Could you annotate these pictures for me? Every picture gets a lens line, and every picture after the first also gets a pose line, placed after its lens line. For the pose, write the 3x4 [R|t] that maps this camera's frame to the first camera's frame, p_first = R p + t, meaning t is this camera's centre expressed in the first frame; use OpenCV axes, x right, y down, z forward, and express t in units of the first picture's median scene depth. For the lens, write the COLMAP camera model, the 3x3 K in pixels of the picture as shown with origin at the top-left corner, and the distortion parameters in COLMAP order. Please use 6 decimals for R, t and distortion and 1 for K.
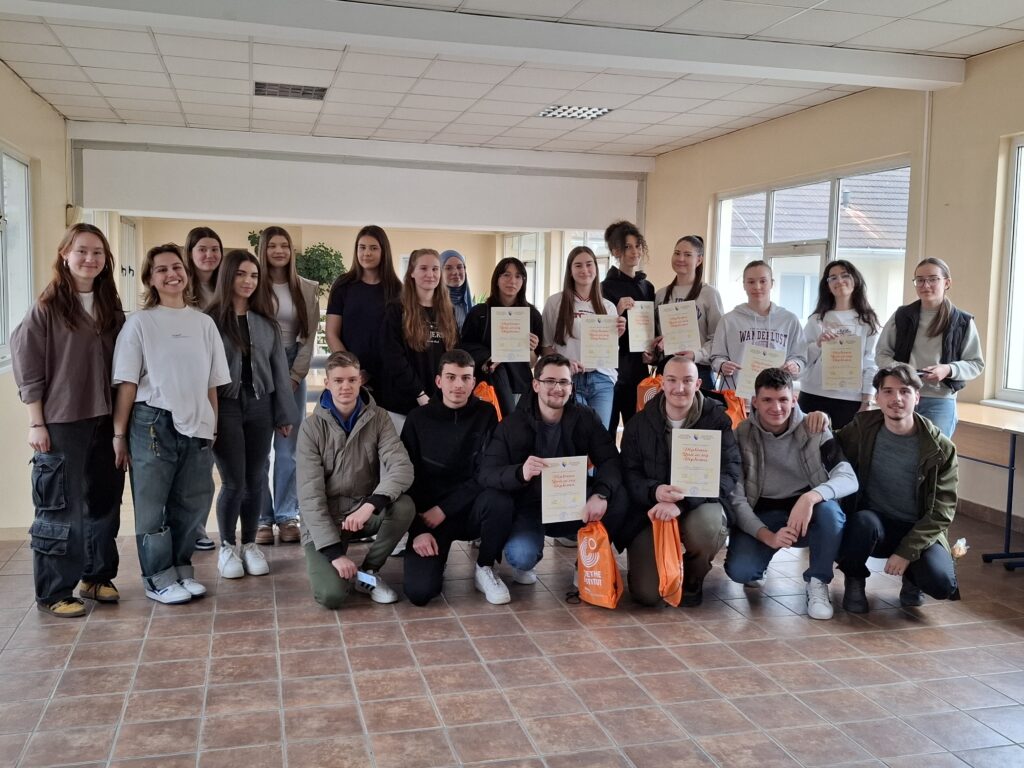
lens RADIAL K [[941.5, 0, 500.6], [0, 941.5, 375.7], [0, 0, 1]] dist [0.038611, 0.000000]
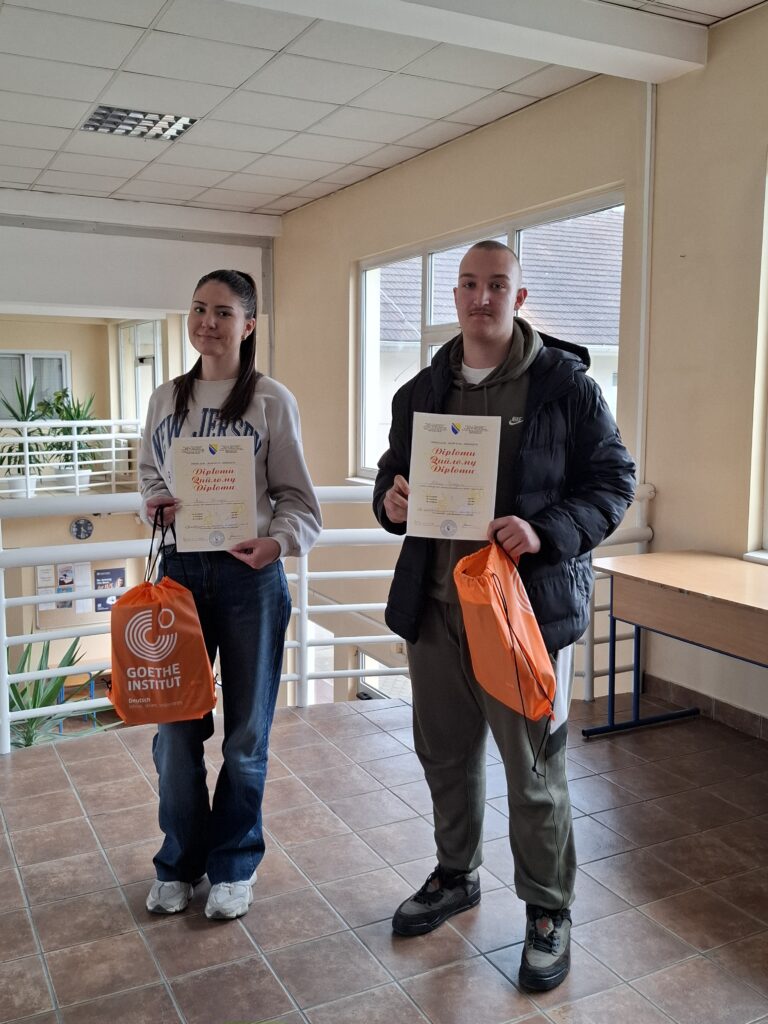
lens RADIAL K [[941.5, 0, 370.8], [0, 941.5, 513.9], [0, 0, 1]] dist [0.038611, 0.000000]
pose [[0.977693, -0.041261, 0.205946, 0.156179], [0.033058, 0.998523, 0.043118, -0.050020], [-0.207421, -0.035348, 0.977613, 0.537055]]
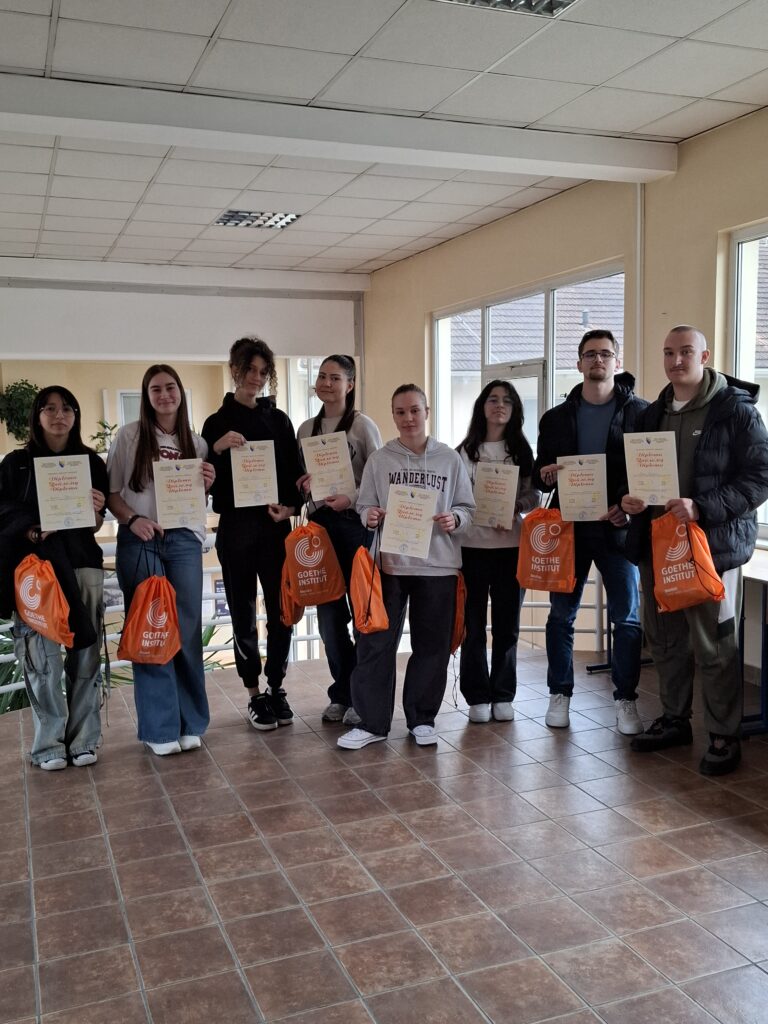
lens RADIAL K [[941.5, 0, 375.8], [0, 941.5, 519.3], [0, 0, 1]] dist [0.038611, 0.000000]
pose [[0.992934, -0.047967, 0.108539, 0.138365], [0.046566, 0.998796, 0.015411, -0.021145], [-0.109148, -0.010248, 0.993973, 0.216132]]
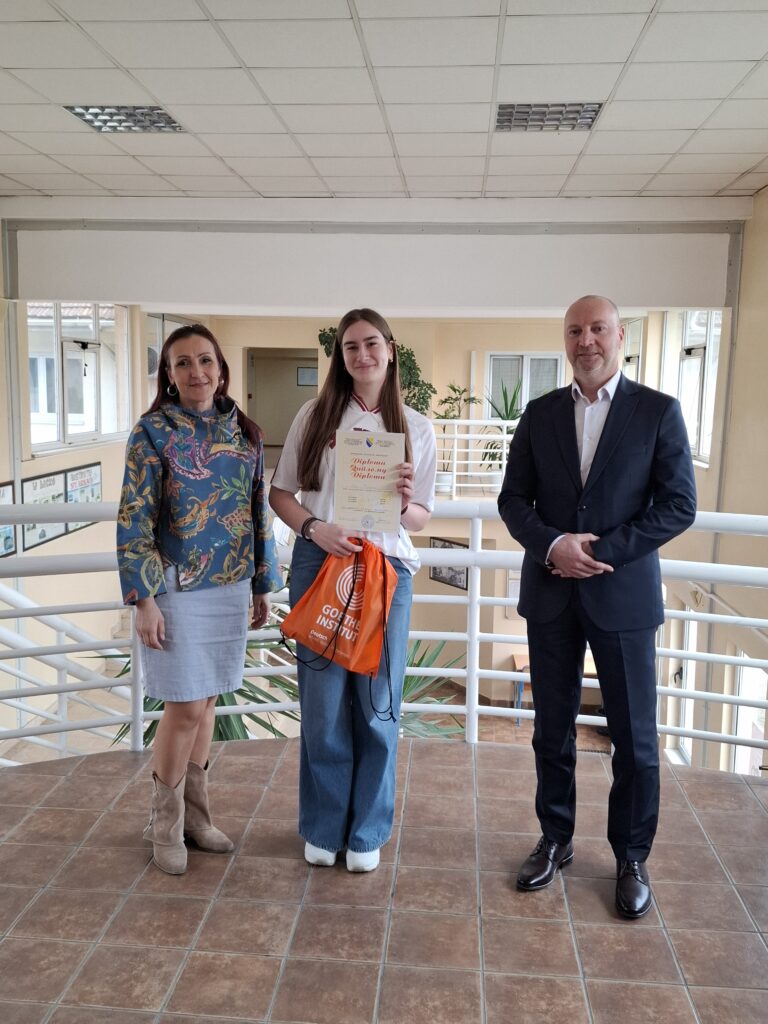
lens RADIAL K [[941.5, 0, 381.0], [0, 941.5, 503.0], [0, 0, 1]] dist [0.038611, 0.000000]
pose [[0.941050, 0.036518, -0.336291, 0.349155], [-0.027560, 0.999128, 0.031374, -0.060526], [0.337144, -0.020257, 0.941235, 0.621200]]
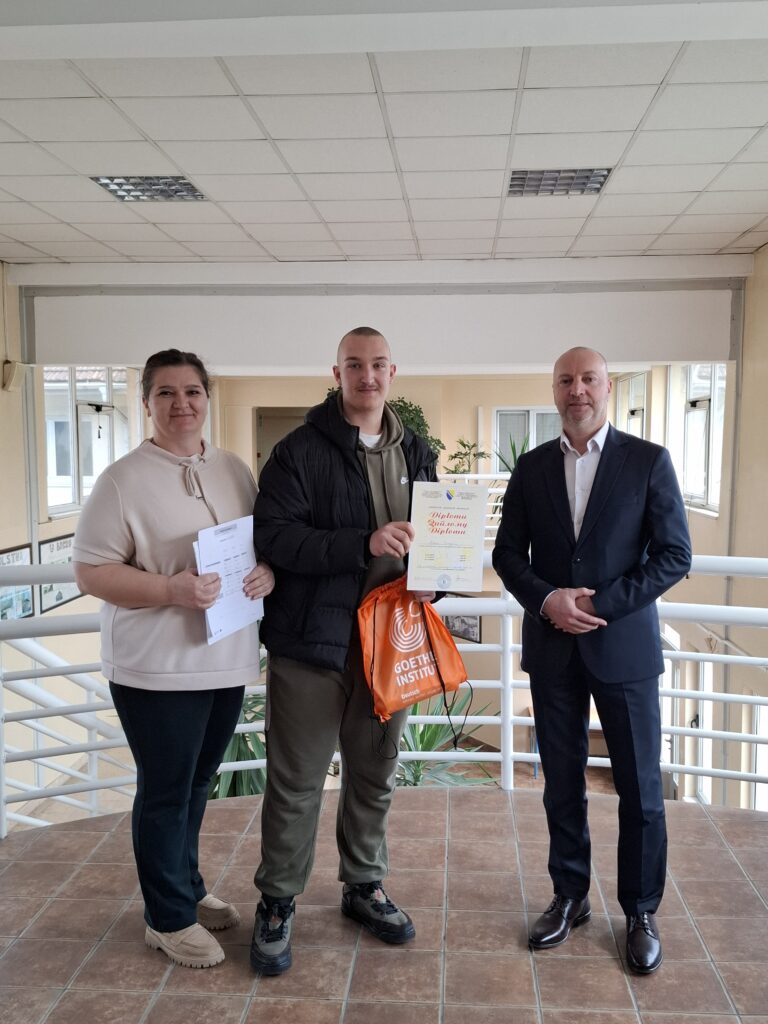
lens RADIAL K [[941.5, 0, 405.5], [0, 941.5, 521.8], [0, 0, 1]] dist [0.038611, 0.000000]
pose [[0.948873, 0.004194, -0.315629, 0.331437], [-0.007544, 0.999927, -0.009393, -0.056399], [0.315567, 0.011294, 0.948836, 0.592013]]
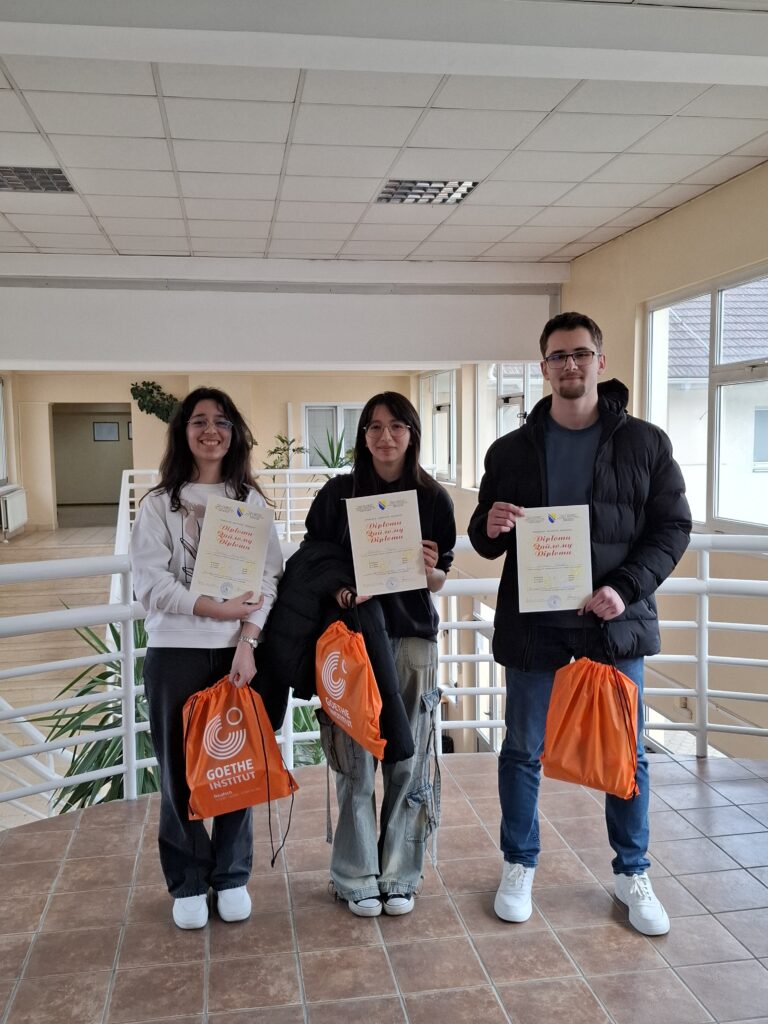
lens RADIAL K [[941.5, 0, 378.9], [0, 941.5, 525.8], [0, 0, 1]] dist [0.038611, 0.000000]
pose [[0.994387, -0.024828, -0.102855, 0.193375], [0.025133, 0.999683, 0.001672, -0.052165], [0.102780, -0.004247, 0.994695, 0.507420]]
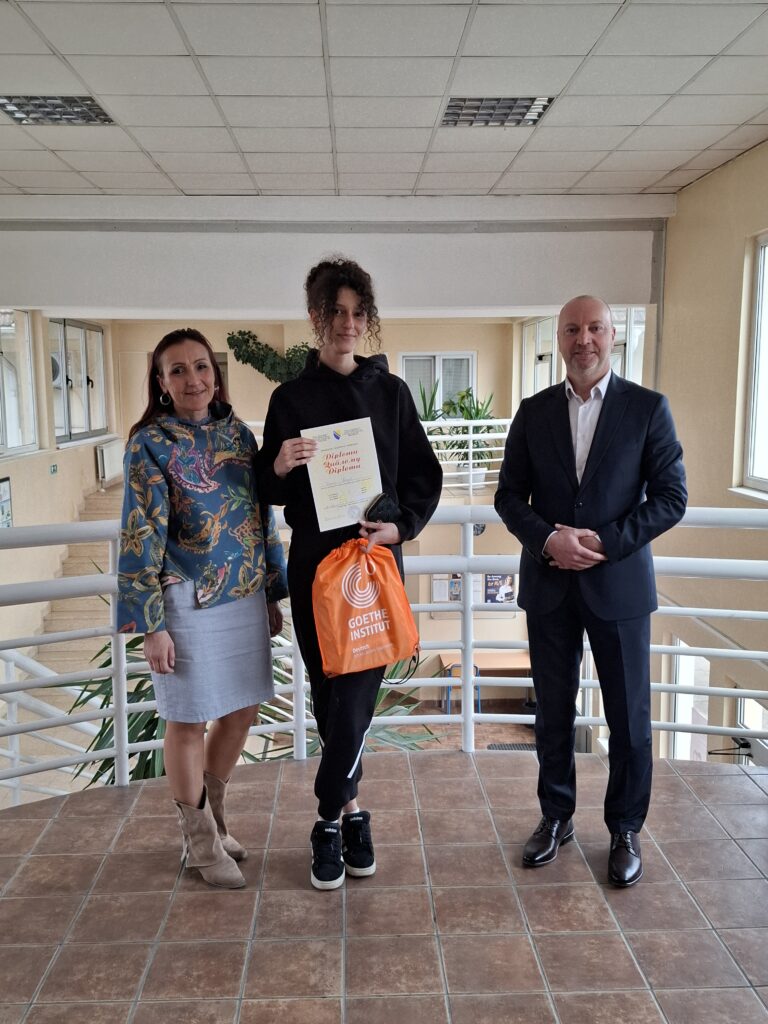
lens RADIAL K [[941.5, 0, 381.0], [0, 941.5, 521.0], [0, 0, 1]] dist [0.038611, 0.000000]
pose [[0.973639, 0.002974, -0.228076, 0.262695], [0.007955, 0.998864, 0.046983, -0.064035], [0.227957, -0.047559, 0.972509, 0.625002]]
